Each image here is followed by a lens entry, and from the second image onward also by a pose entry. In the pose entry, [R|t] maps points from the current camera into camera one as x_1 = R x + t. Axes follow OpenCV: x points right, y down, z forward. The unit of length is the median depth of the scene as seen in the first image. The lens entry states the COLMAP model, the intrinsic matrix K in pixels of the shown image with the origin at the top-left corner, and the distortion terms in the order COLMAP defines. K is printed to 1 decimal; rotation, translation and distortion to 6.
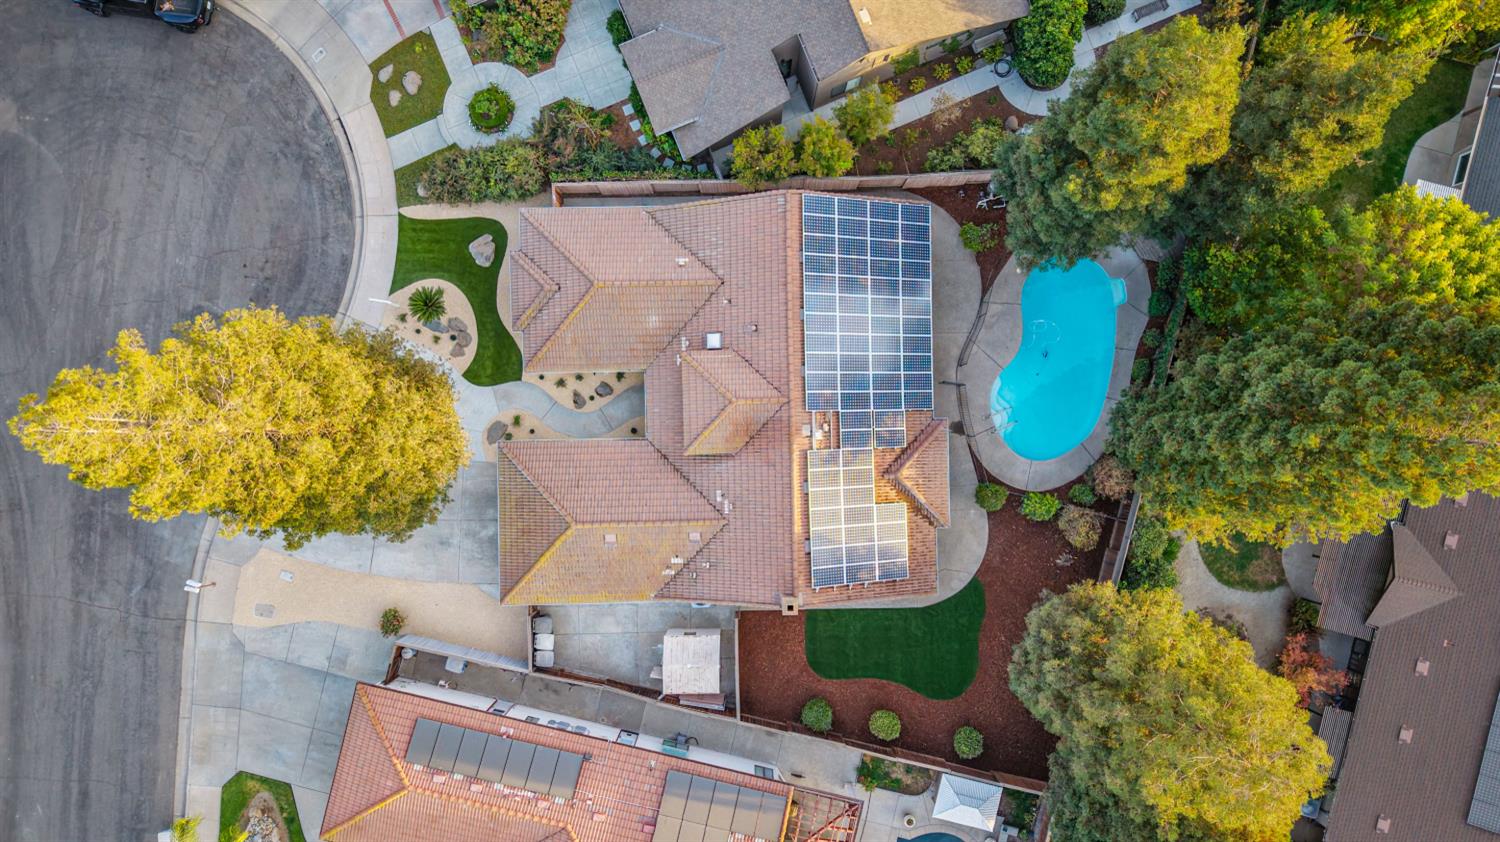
lens RADIAL K [[1025.8, 0, 750.0], [0, 1025.8, 421.0], [0, 0, 1]] dist [0.039320, -0.049372]
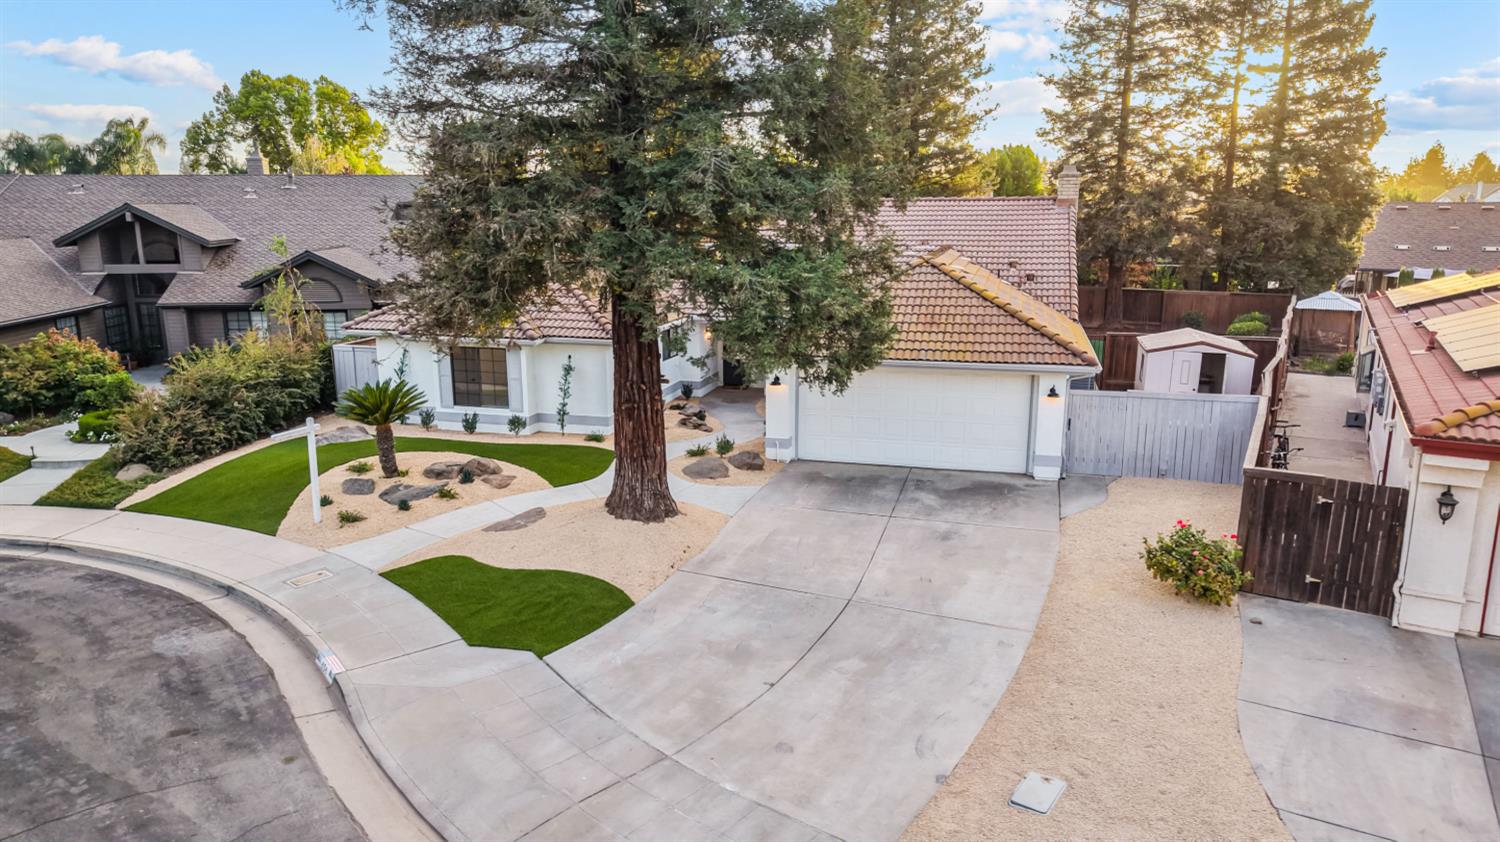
lens RADIAL K [[1021.5, 0, 753.4], [0, 1021.5, 415.9], [0, 0, 1]] dist [0.038277, -0.052334]
pose [[0.280401, -0.212007, 0.936178, -0.647918], [0.959802, 0.074631, -0.270576, 0.147766], [-0.012504, 0.974414, 0.224411, 0.872687]]
